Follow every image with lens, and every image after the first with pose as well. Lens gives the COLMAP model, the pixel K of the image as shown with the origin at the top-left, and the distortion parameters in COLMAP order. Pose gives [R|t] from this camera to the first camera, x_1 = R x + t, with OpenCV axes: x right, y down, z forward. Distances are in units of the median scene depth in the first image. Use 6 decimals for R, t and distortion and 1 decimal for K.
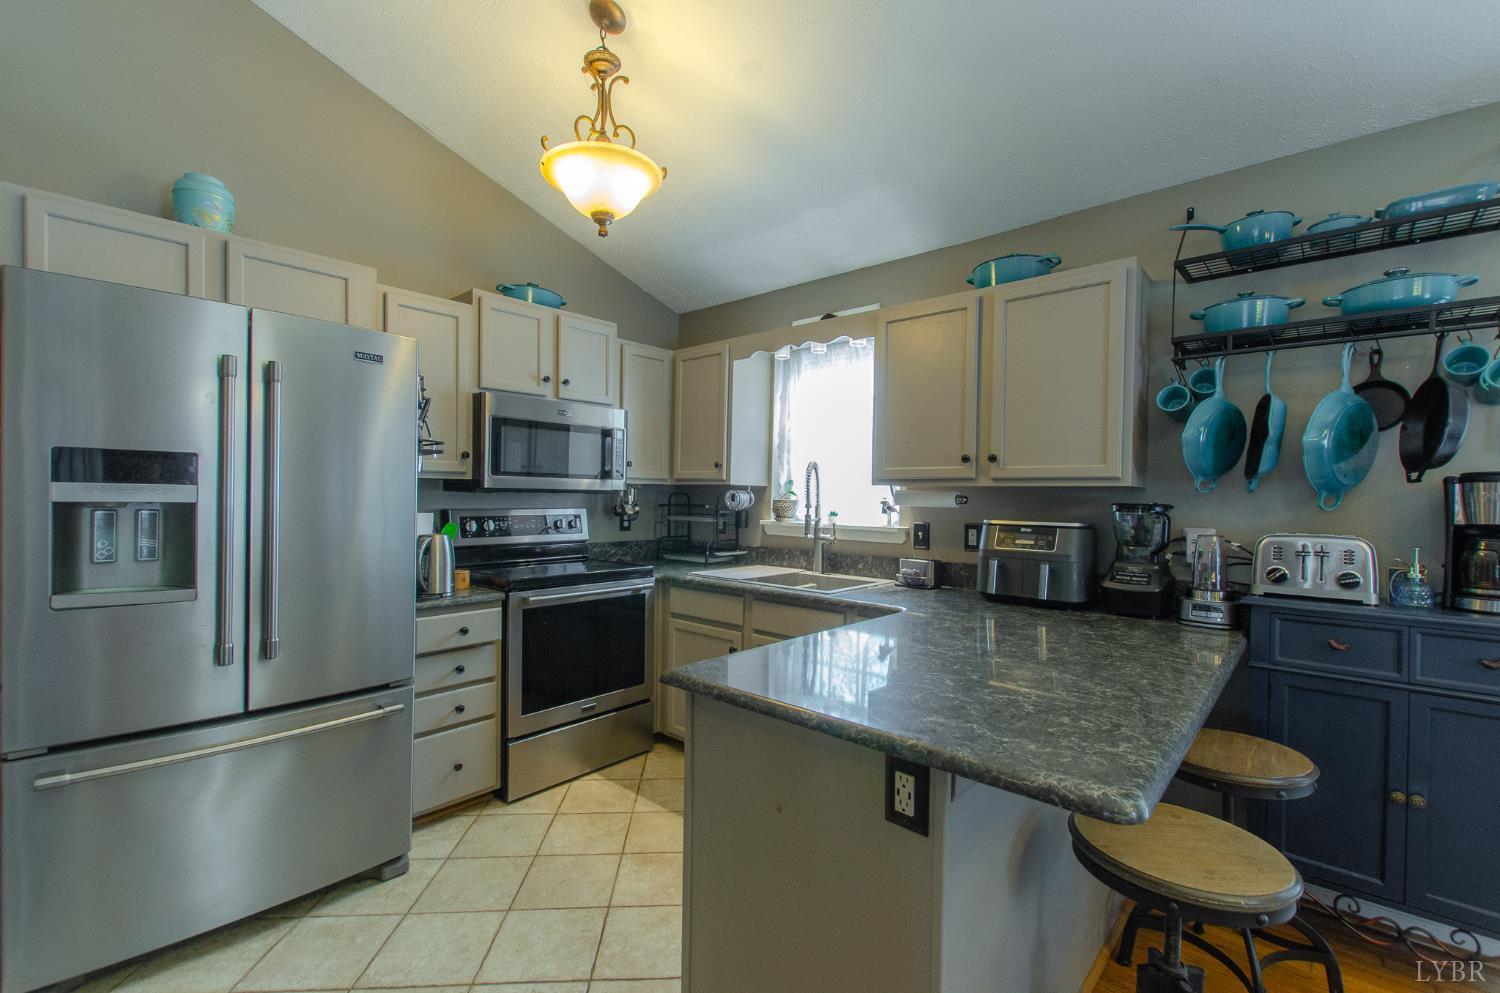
lens RADIAL K [[645.2, 0, 748.8], [0, 645.2, 502.8], [0, 0, 1]] dist [0.004303, -0.000455]
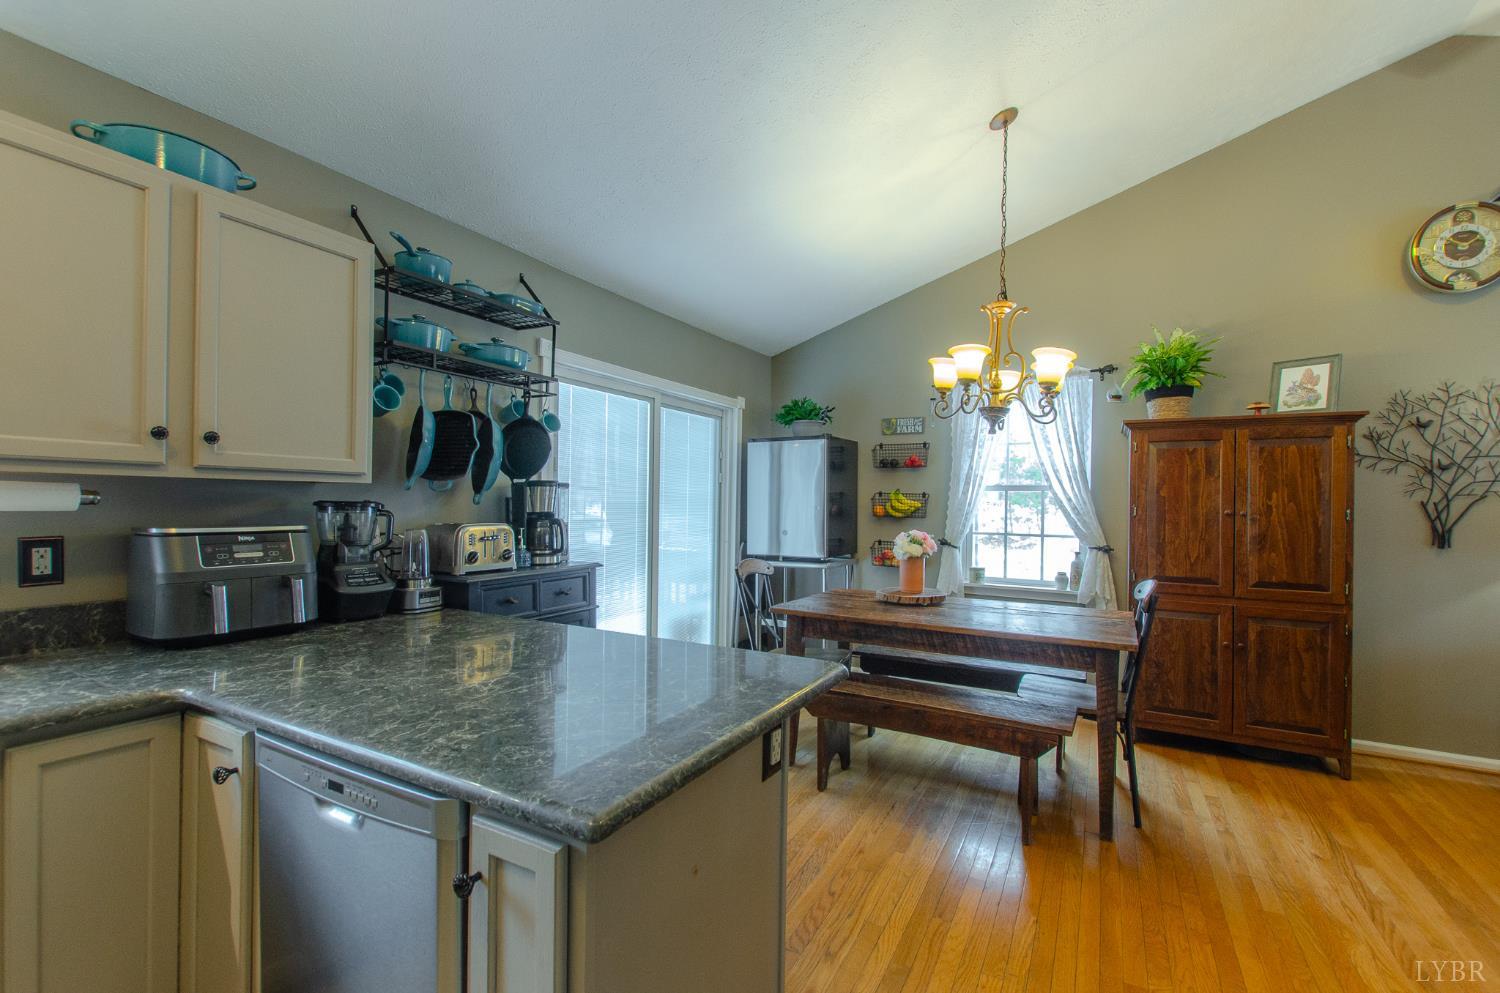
lens RADIAL K [[645.2, 0, 751.5], [0, 645.2, 500.8], [0, 0, 1]] dist [0.004303, -0.000455]
pose [[-0.235771, -0.013419, 0.971716, -0.398044], [-0.005389, 0.999907, 0.012501, -0.012374], [-0.971794, -0.002290, -0.235822, 0.571516]]
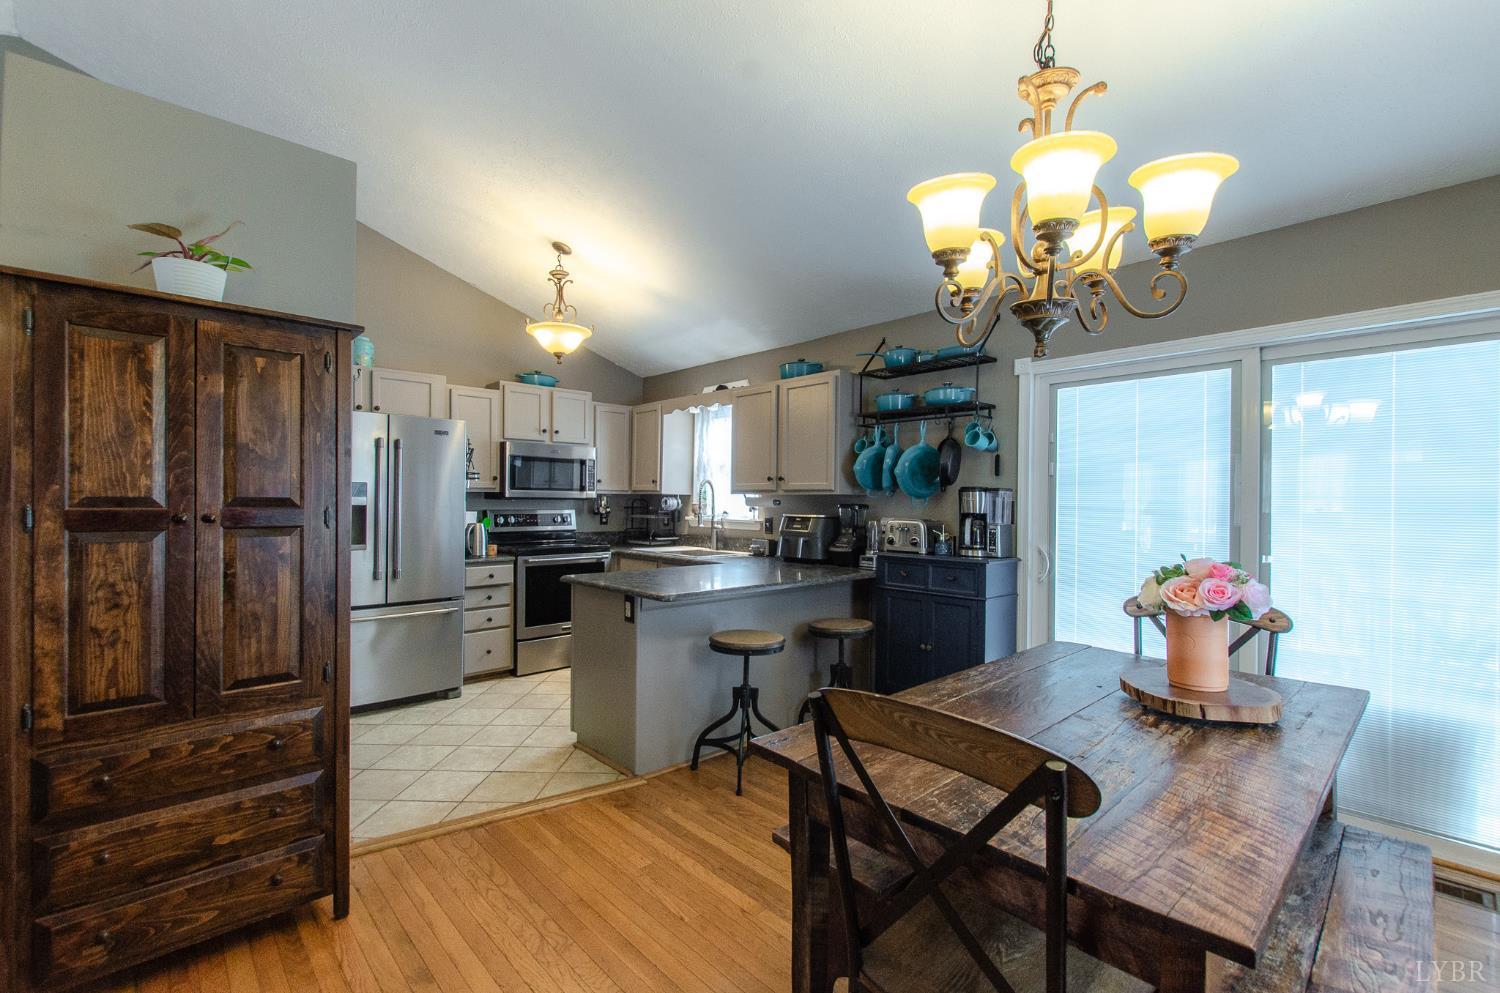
lens RADIAL K [[645.2, 0, 750.9], [0, 645.2, 501.8], [0, 0, 1]] dist [0.004303, -0.000455]
pose [[0.996139, -0.004976, -0.087650, 0.423568], [0.003983, 0.999926, -0.011497, 0.012553], [0.087700, 0.011103, 0.996085, -0.709603]]
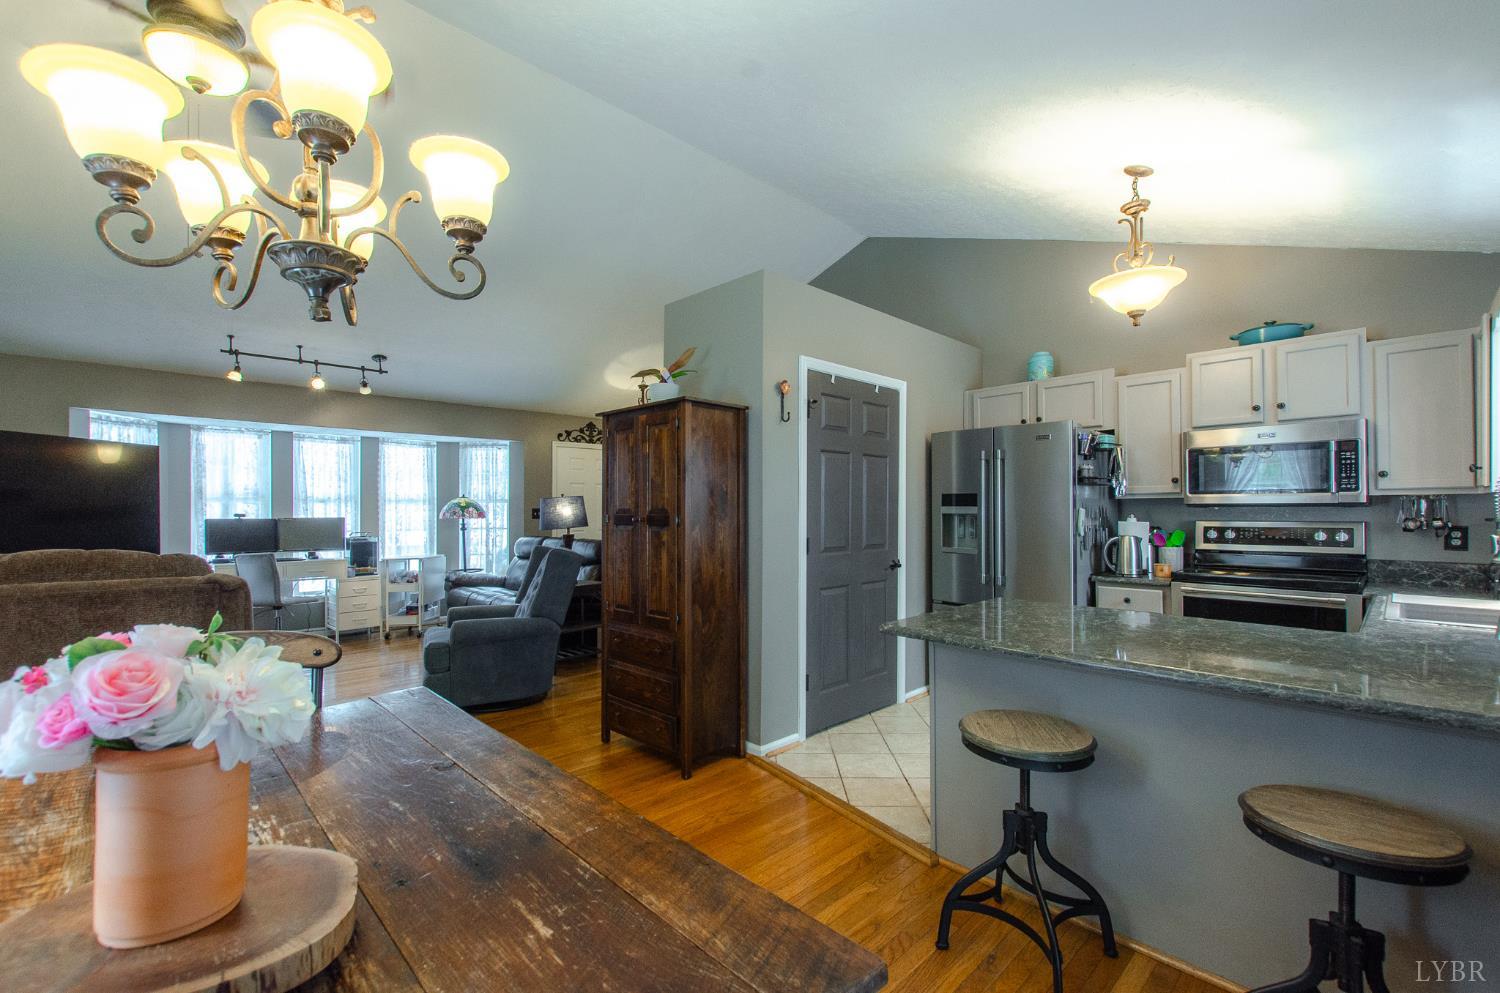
lens RADIAL K [[645.2, 0, 749.2], [0, 645.2, 502.9], [0, 0, 1]] dist [0.004303, -0.000455]
pose [[-0.064950, -0.020942, -0.997669, 1.056634], [-0.008822, 0.999753, -0.020412, 0.011087], [0.997850, 0.007476, -0.065119, 0.205652]]
